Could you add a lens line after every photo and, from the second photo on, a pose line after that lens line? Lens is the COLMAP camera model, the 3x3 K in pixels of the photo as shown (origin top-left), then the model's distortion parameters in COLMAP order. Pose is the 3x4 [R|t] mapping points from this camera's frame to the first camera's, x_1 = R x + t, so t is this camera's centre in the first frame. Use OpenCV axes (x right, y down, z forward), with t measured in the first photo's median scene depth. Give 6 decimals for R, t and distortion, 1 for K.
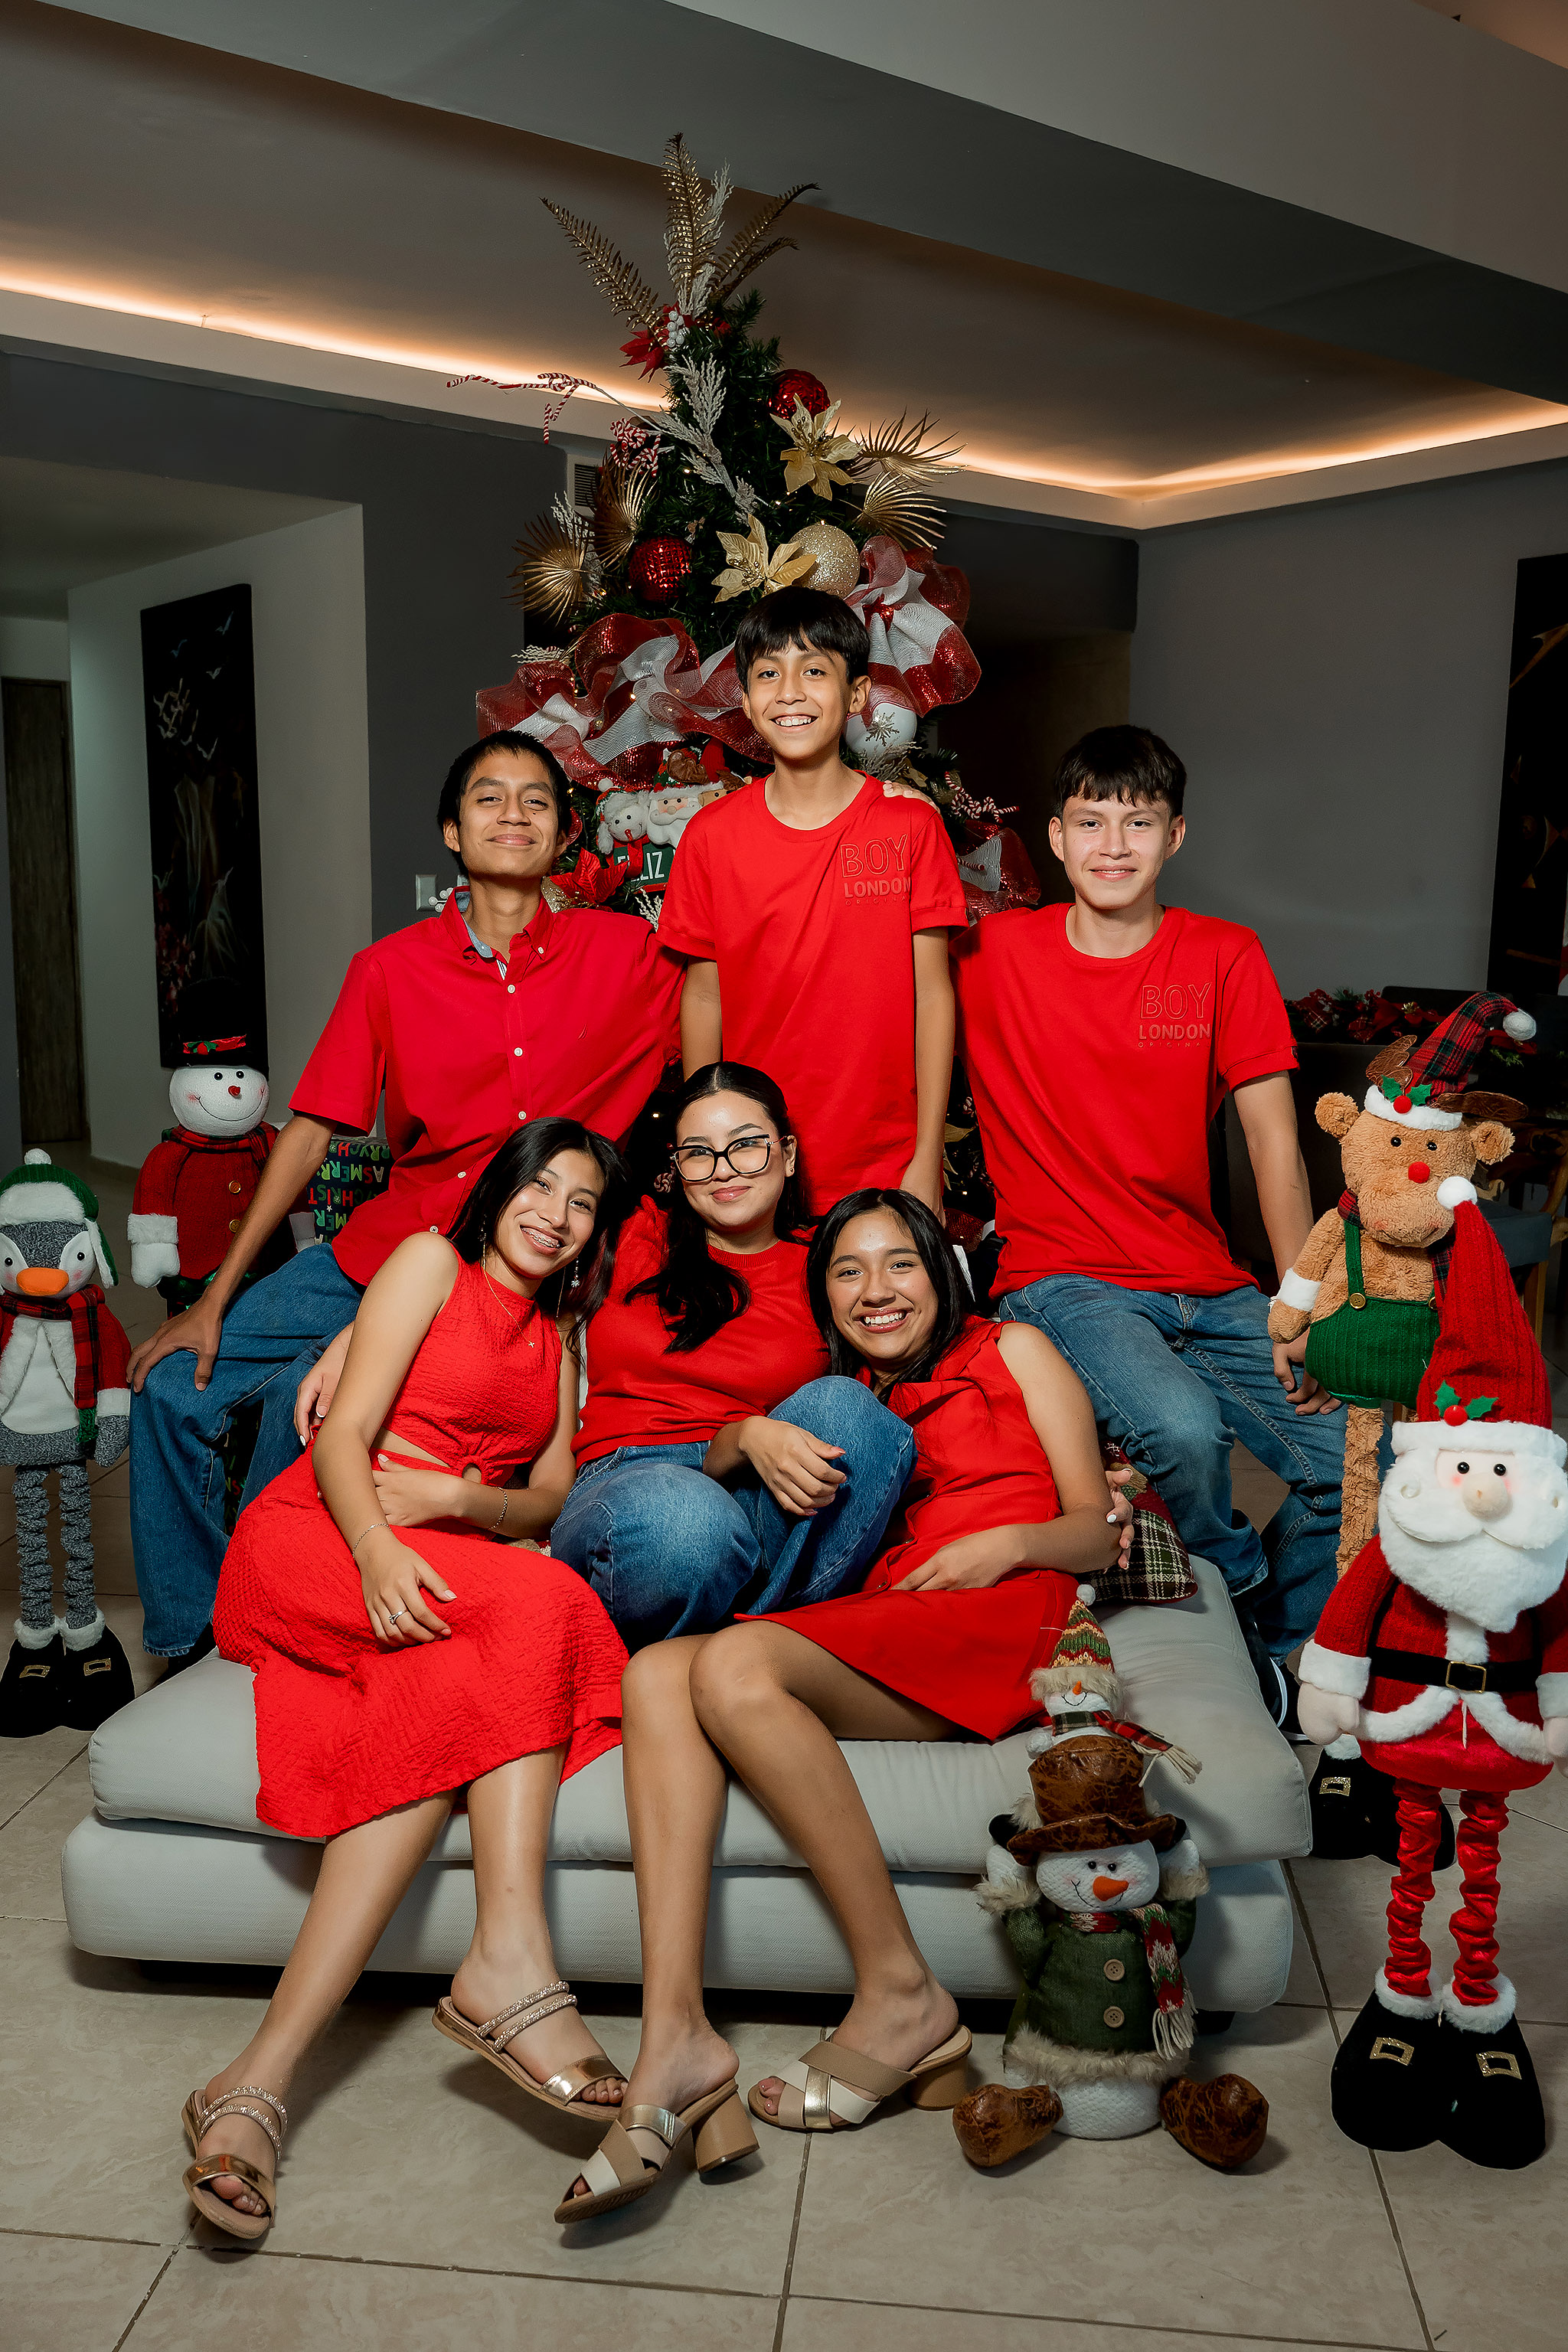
lens RADIAL K [[2022.3, 0, 769.5], [0, 2022.3, 1212.1], [0, 0, 1]] dist [0.006375, 0.004187]
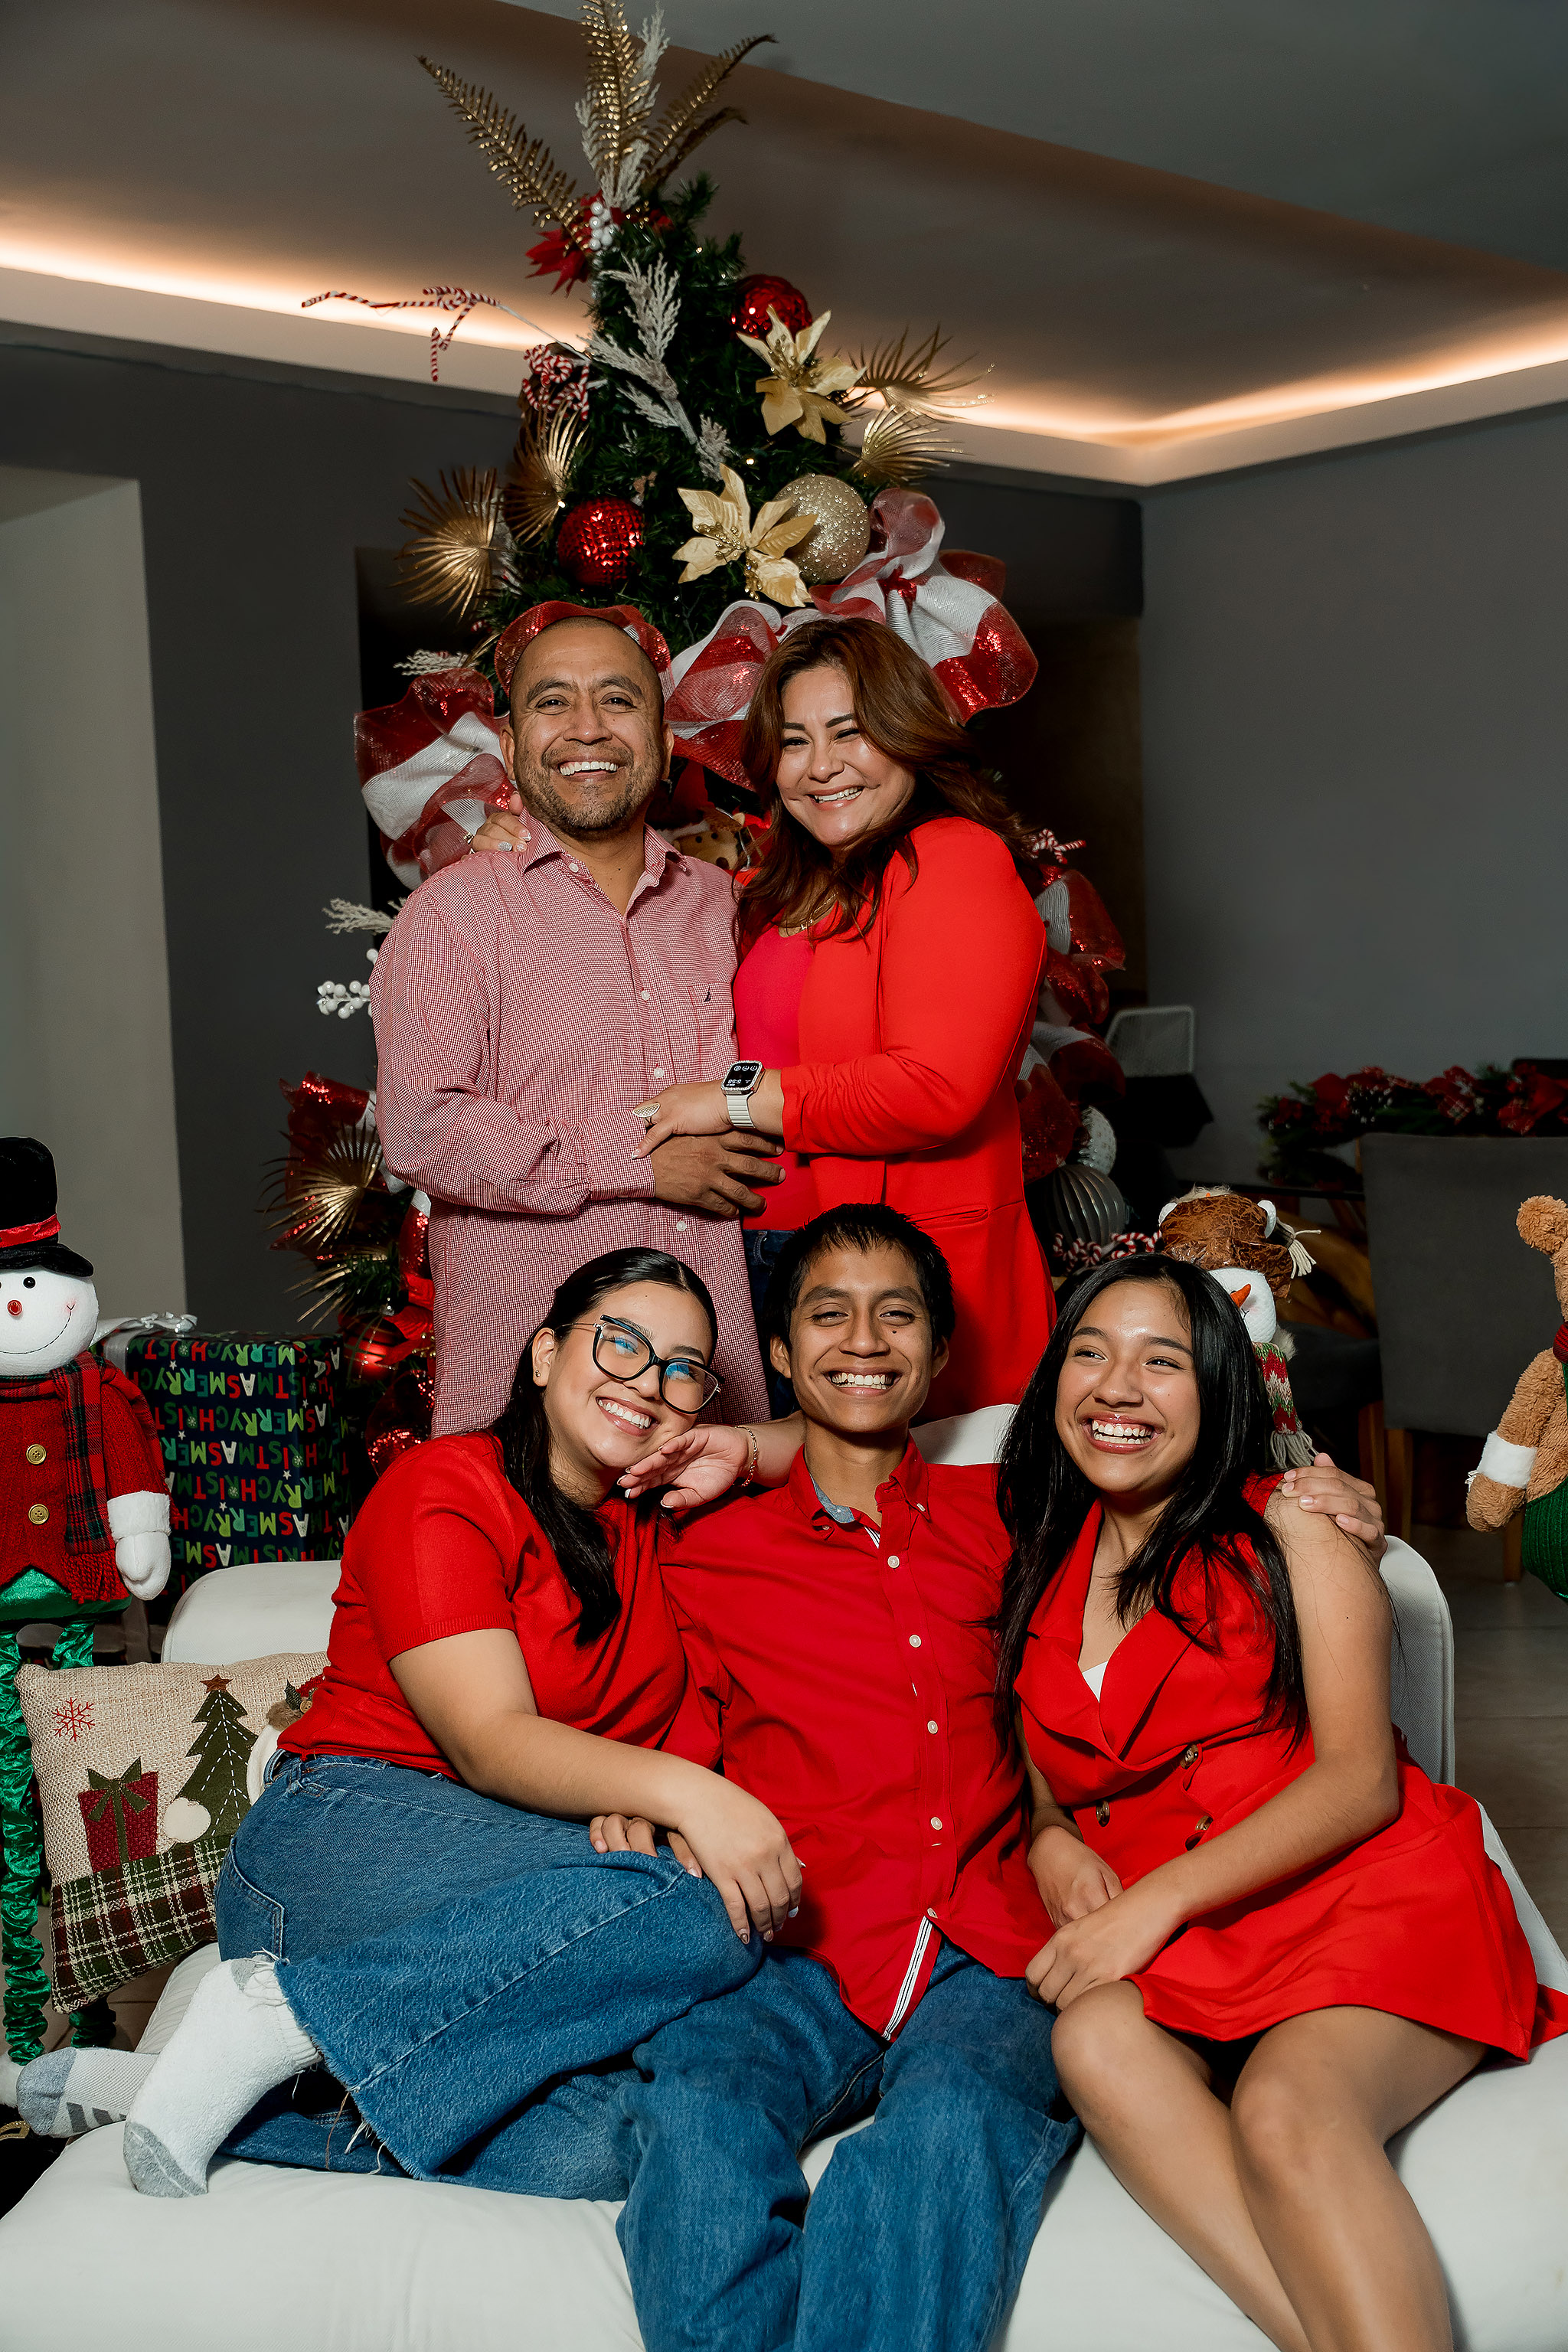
lens RADIAL K [[2641.1, 0, 790.2], [0, 2641.1, 1209.3], [0, 0, 1]] dist [0.004680, 0.031339]
pose [[0.996815, -0.048976, 0.062939, -0.073580], [0.053088, 0.996446, -0.065404, -0.010586], [-0.059512, 0.068537, 0.995872, 0.067573]]
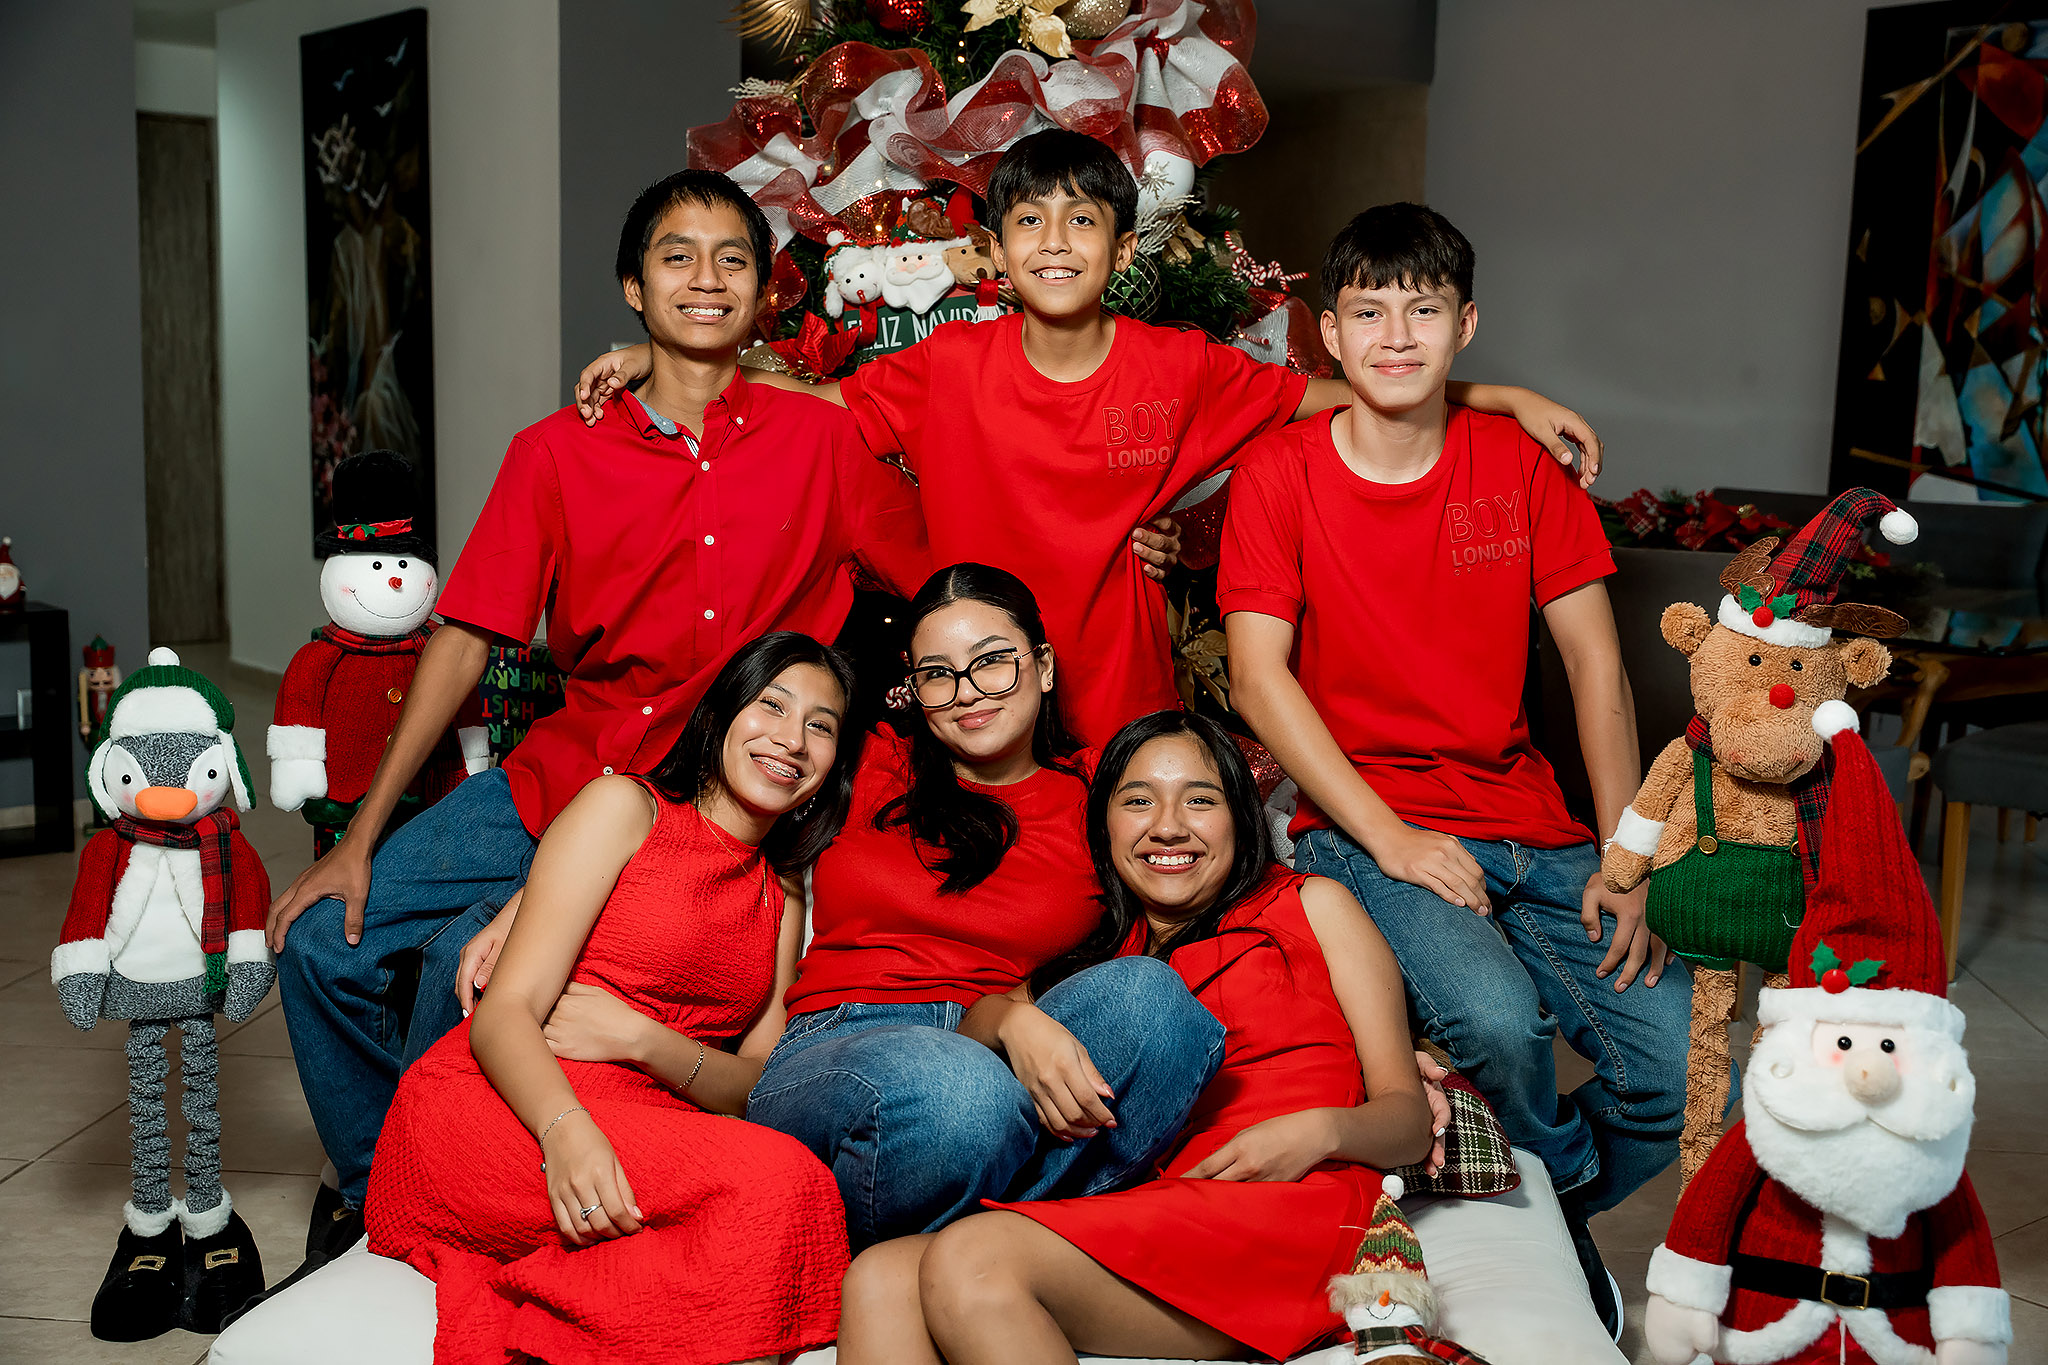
lens RADIAL K [[2286.6, 0, 1049.3], [0, 2286.6, 689.5], [0, 0, 1]] dist [0.010997, 0.011454]
pose [[0.999716, 0.013797, 0.019442, -0.007240], [-0.013388, 0.999690, -0.021000, 0.001750], [-0.019726, 0.020734, 0.999590, 0.028015]]
